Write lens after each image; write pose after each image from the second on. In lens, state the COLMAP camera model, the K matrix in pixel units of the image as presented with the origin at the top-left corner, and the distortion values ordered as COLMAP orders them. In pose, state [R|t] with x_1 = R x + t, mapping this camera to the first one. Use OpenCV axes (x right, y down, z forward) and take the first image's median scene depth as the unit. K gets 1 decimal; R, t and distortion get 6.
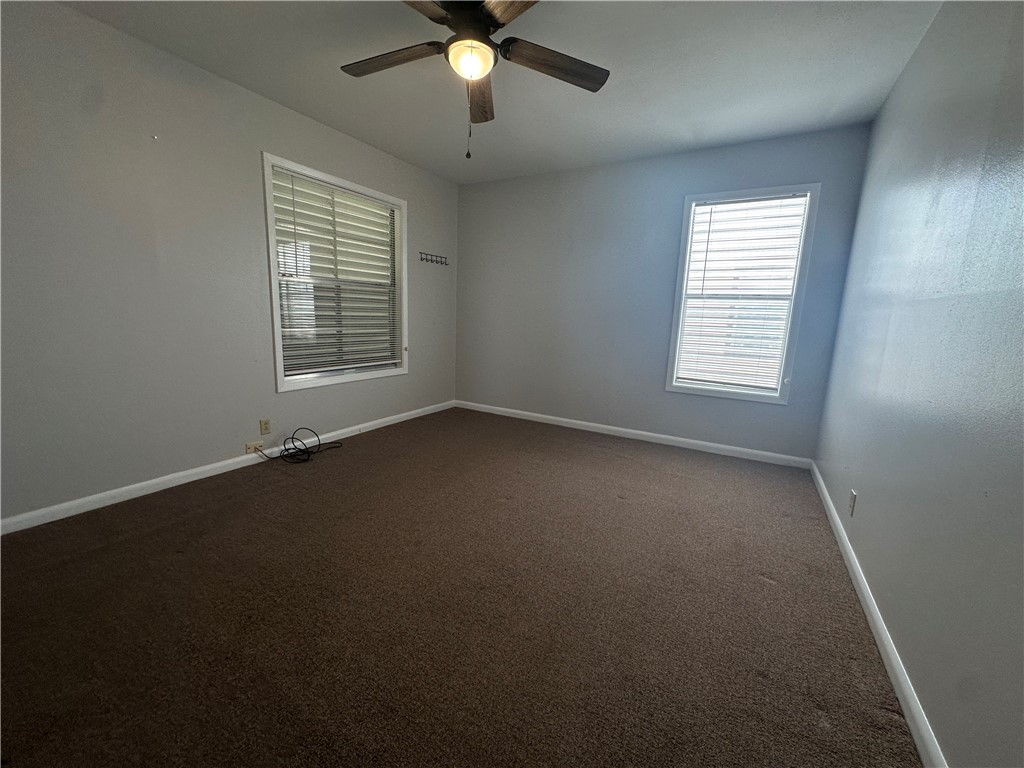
lens RADIAL K [[408.7, 0, 515.1], [0, 408.7, 385.7], [0, 0, 1]] dist [-0.002867, 0.000533]
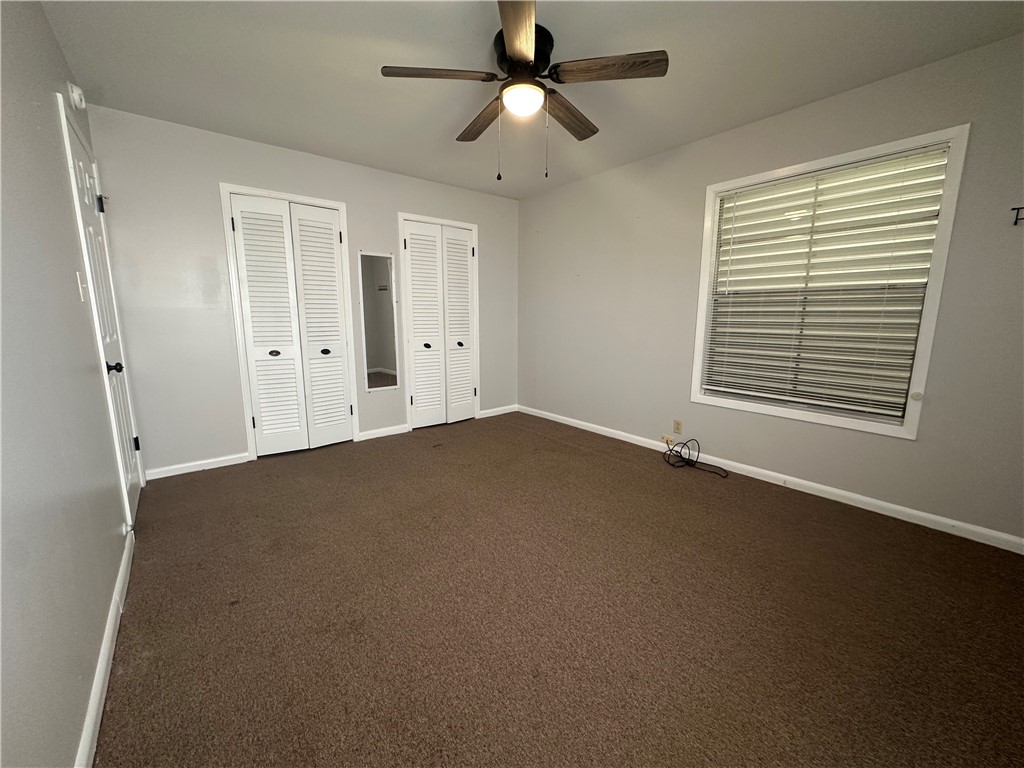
lens RADIAL K [[408.7, 0, 516.7], [0, 408.7, 382.2], [0, 0, 1]] dist [-0.002867, 0.000533]
pose [[-0.349677, 0.109838, -0.930409, 0.544925], [-0.187470, 0.964815, 0.184357, -0.133302], [0.917922, 0.238889, -0.316782, 0.821493]]
